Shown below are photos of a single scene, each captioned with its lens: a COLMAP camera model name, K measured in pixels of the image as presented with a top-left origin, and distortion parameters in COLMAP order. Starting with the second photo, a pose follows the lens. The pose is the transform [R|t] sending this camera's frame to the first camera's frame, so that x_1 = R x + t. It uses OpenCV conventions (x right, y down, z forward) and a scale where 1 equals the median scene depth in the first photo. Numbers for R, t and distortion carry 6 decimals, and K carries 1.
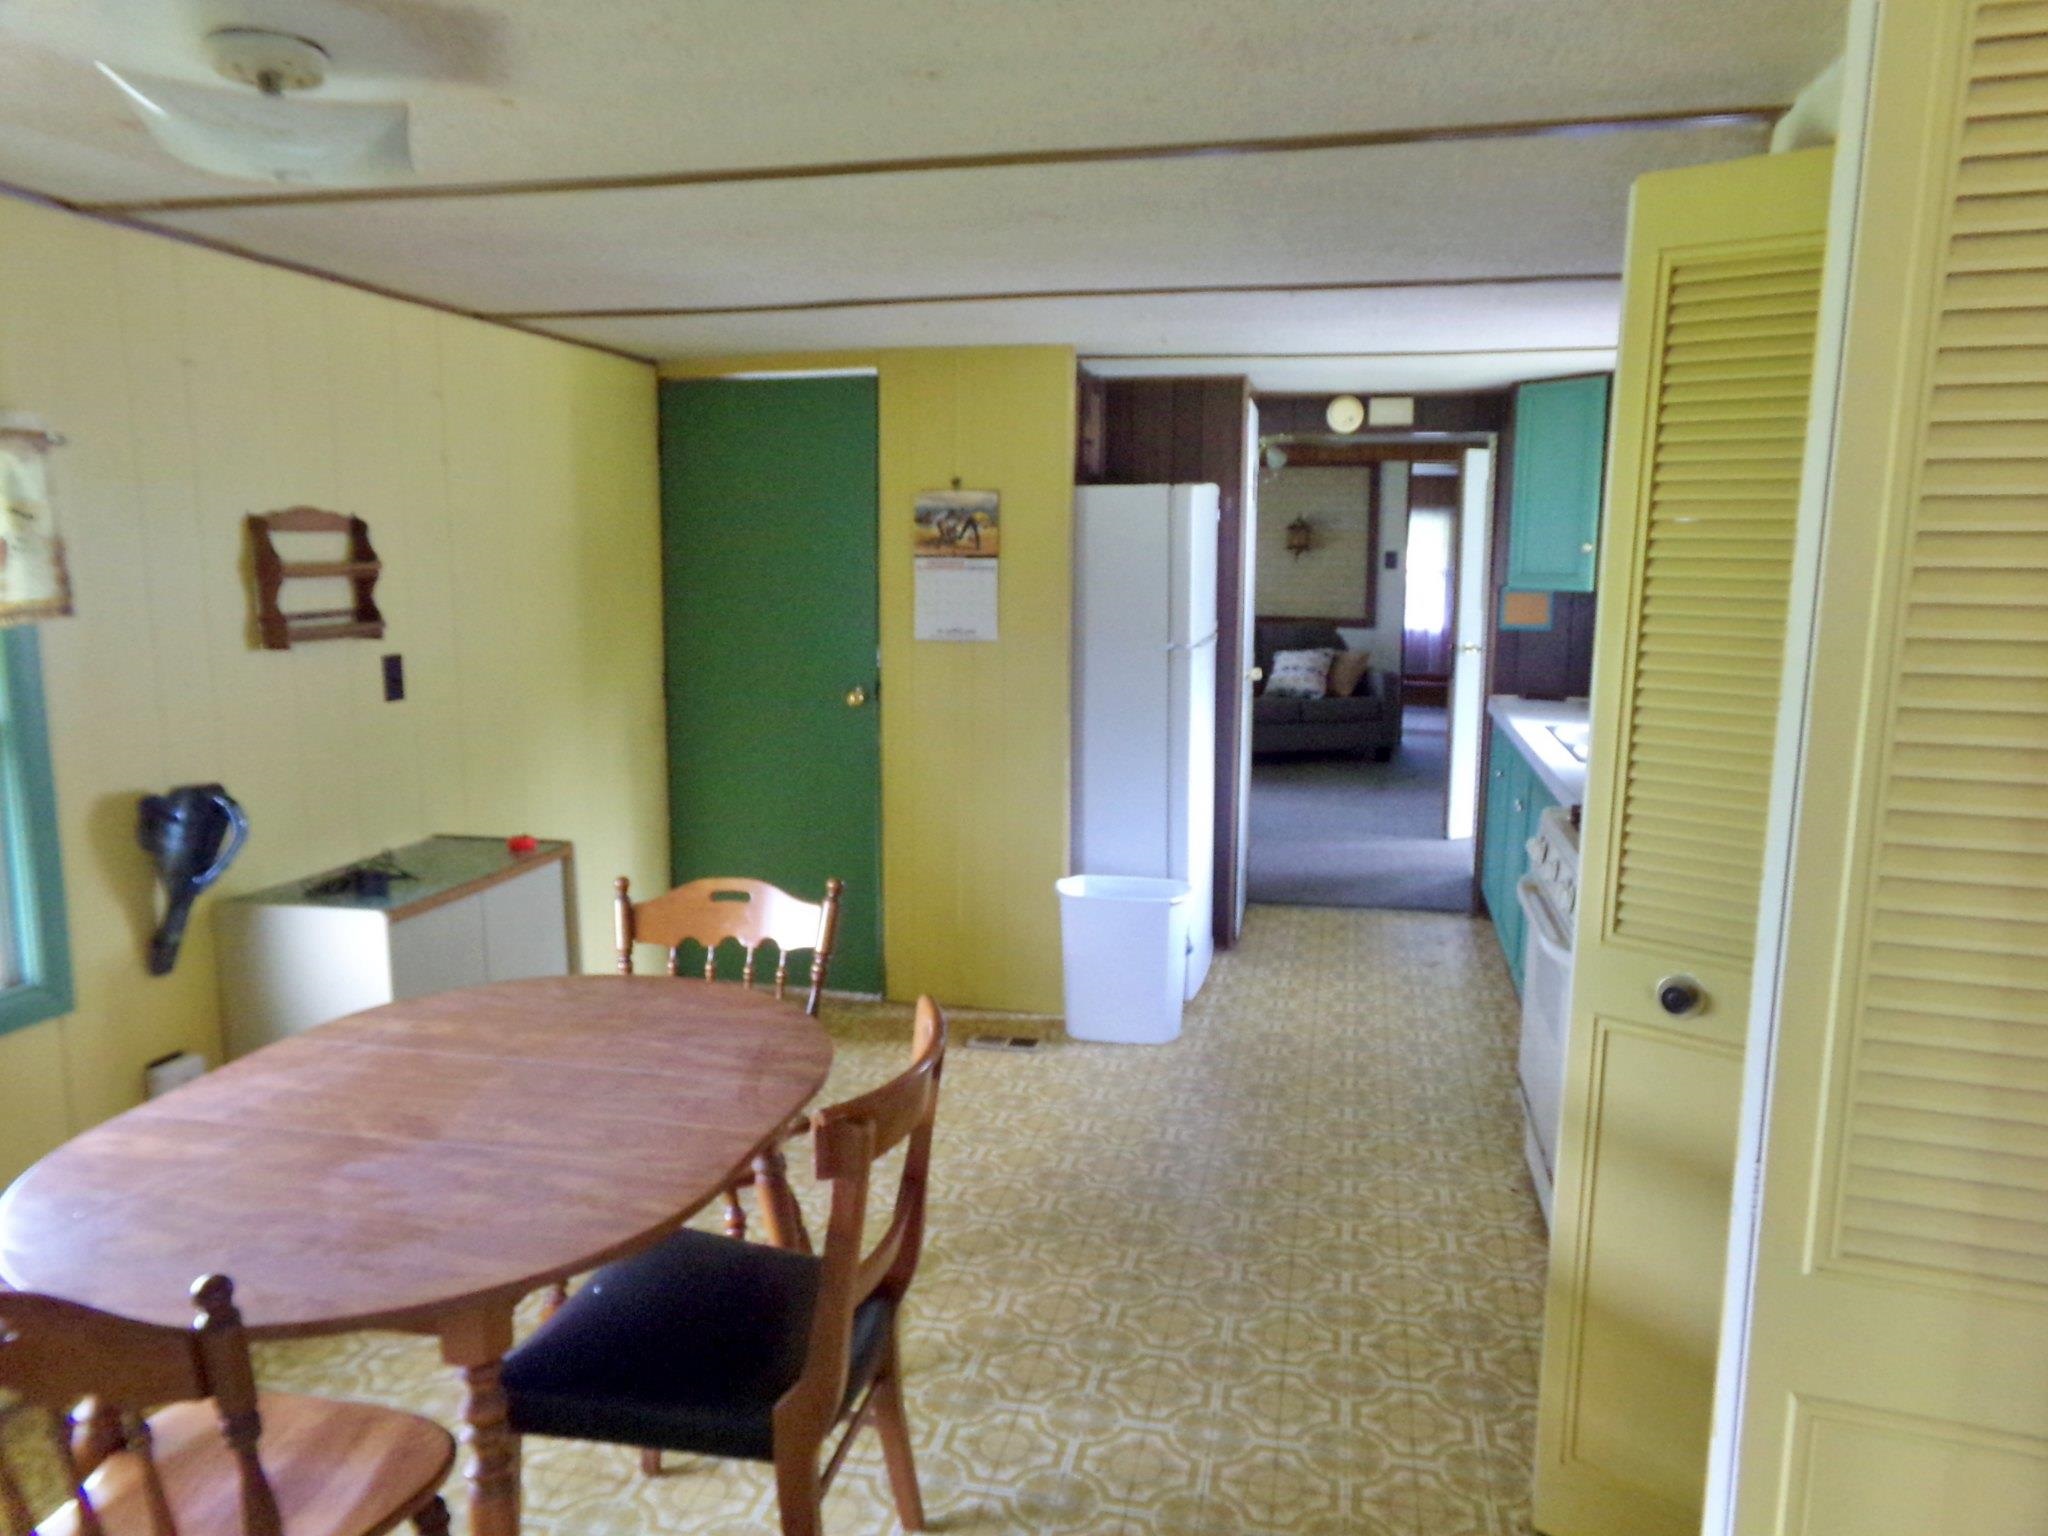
lens RADIAL K [[1399.1, 0, 1017.1], [0, 1399.1, 777.5], [0, 0, 1]] dist [-0.062669, 0.103061]
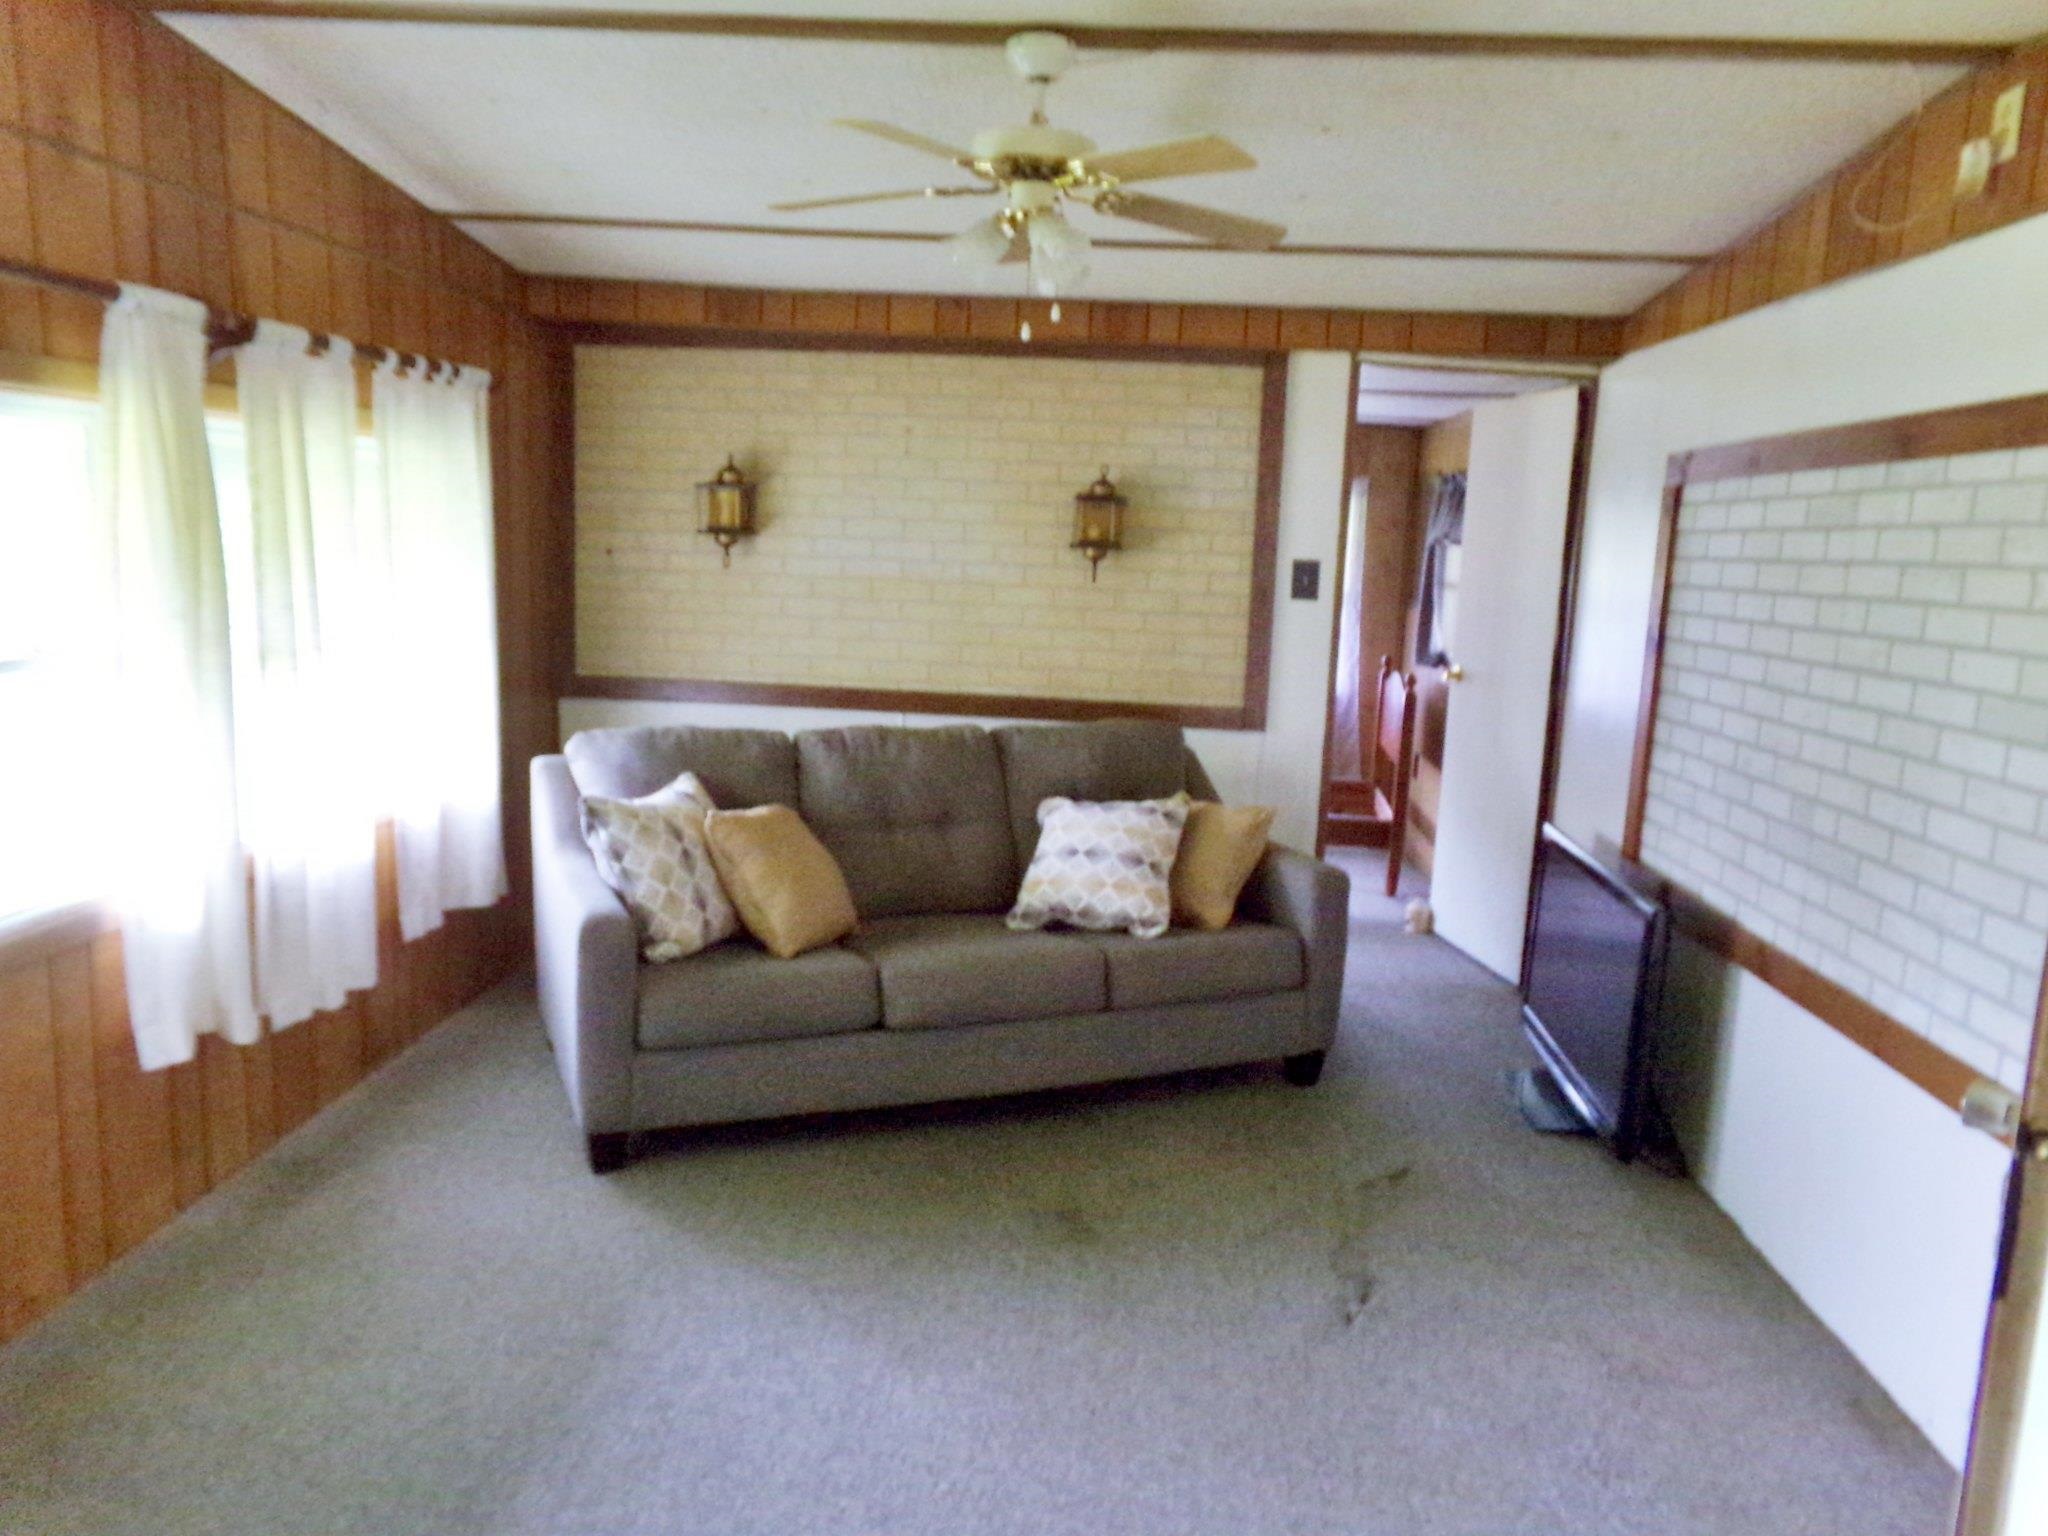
lens RADIAL K [[1399.1, 0, 1017.1], [0, 1399.1, 777.5], [0, 0, 1]] dist [-0.062669, 0.103061]
pose [[0.987499, 0.012119, 0.157159, 0.112953], [-0.011855, 0.999926, -0.002616, -0.094488], [-0.157179, 0.000721, 0.987570, 0.596853]]
